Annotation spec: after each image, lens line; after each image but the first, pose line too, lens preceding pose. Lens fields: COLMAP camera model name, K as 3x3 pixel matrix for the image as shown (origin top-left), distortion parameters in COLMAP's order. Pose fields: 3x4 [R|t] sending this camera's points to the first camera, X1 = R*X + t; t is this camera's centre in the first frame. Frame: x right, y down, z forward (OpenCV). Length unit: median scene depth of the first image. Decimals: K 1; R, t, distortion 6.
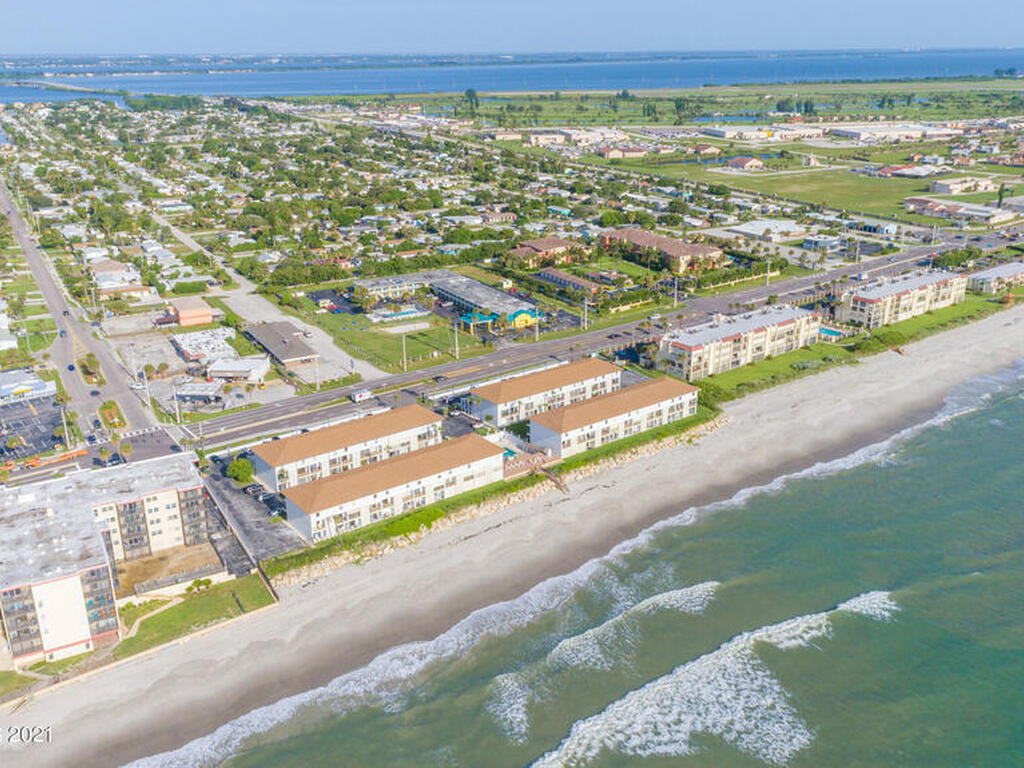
lens RADIAL K [[930.8, 0, 512.2], [0, 930.8, 380.5], [0, 0, 1]] dist [0.013818, 0.010311]
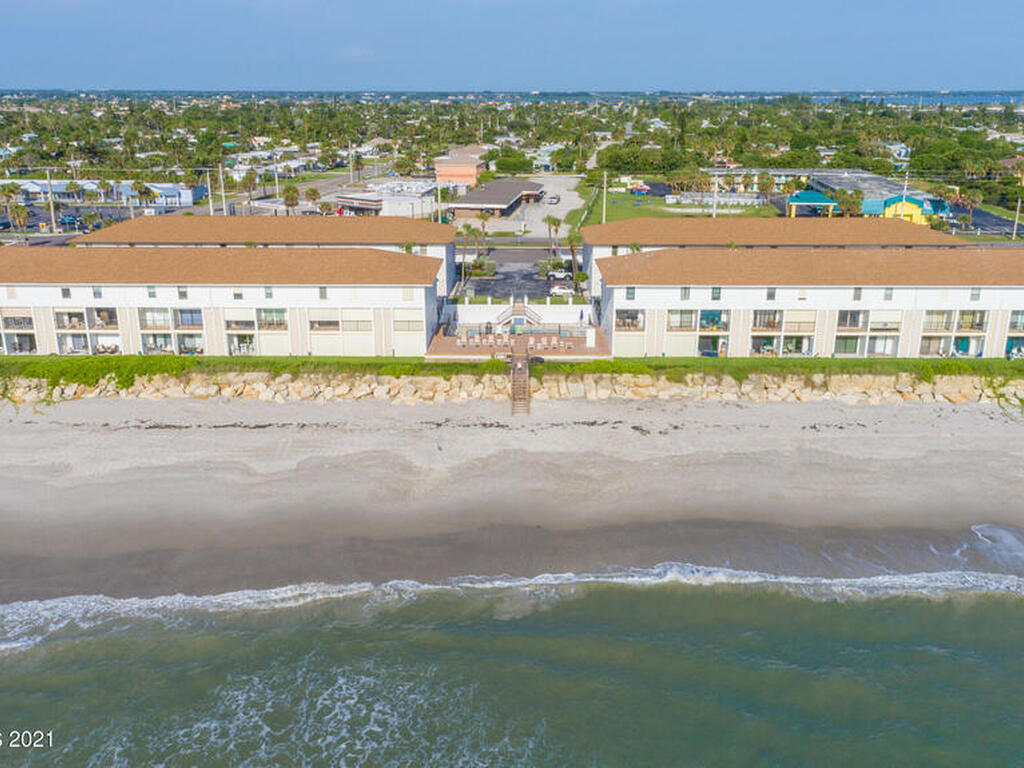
lens RADIAL K [[930.8, 0, 512.2], [0, 930.8, 380.5], [0, 0, 1]] dist [0.013818, 0.010311]
pose [[0.786206, 0.189453, -0.588207, 0.240463], [-0.212790, 0.976633, 0.030141, 0.087374], [0.580173, 0.101467, 0.808148, 0.628594]]
